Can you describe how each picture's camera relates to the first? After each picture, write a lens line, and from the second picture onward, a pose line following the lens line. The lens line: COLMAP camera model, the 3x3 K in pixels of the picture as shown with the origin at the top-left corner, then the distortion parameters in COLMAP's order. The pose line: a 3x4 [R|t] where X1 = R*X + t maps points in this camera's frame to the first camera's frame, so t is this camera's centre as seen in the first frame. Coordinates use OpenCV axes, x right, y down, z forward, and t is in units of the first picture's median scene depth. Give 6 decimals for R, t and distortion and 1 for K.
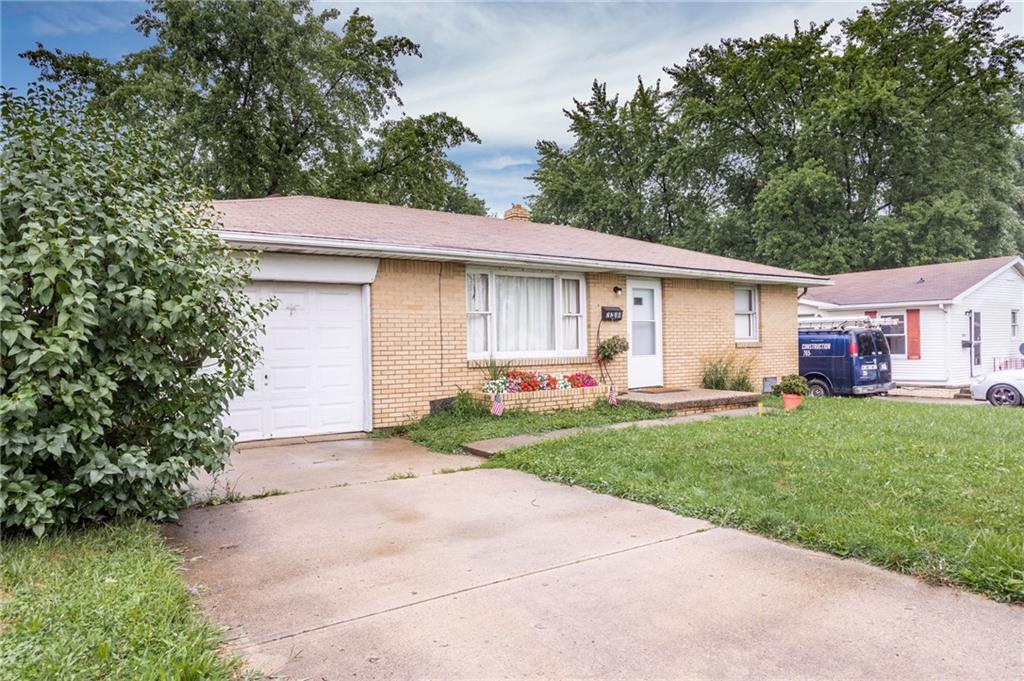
lens RADIAL K [[663.6, 0, 512.0], [0, 663.6, 337.0], [0, 0, 1]] dist [0.000779, -0.000021]
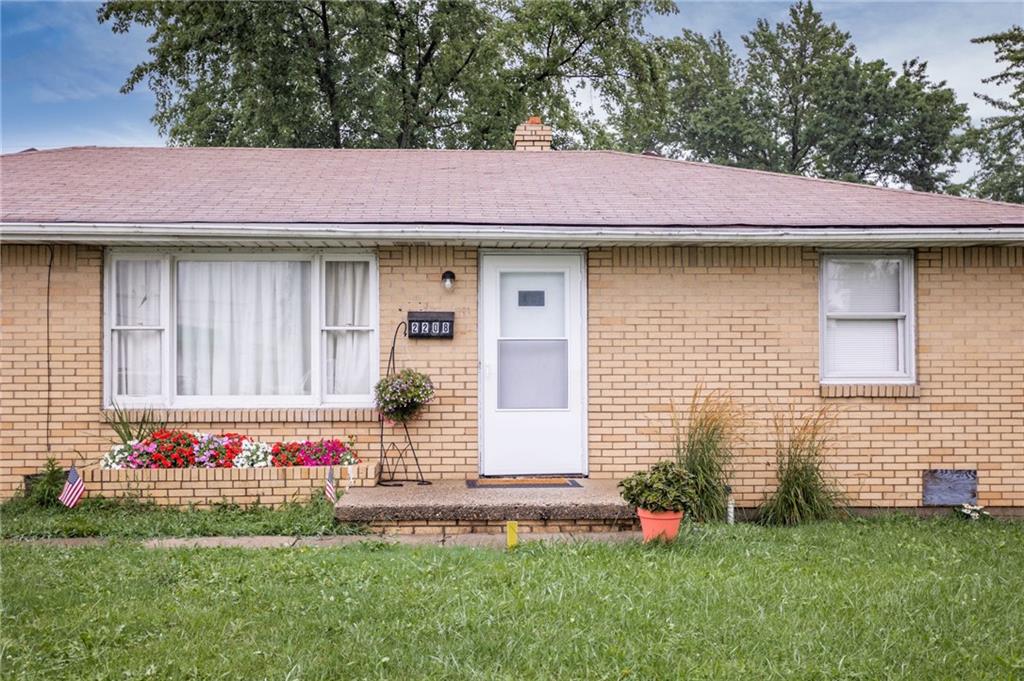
lens RADIAL K [[1172.3, 0, 512.1], [0, 1172.3, 343.9], [0, 0, 1]] dist [0.001027, 0.000000]
pose [[0.843774, -0.004534, -0.536679, 0.753023], [-0.003851, 0.999887, -0.014502, -0.008812], [0.536685, 0.014303, 0.843662, 0.303972]]
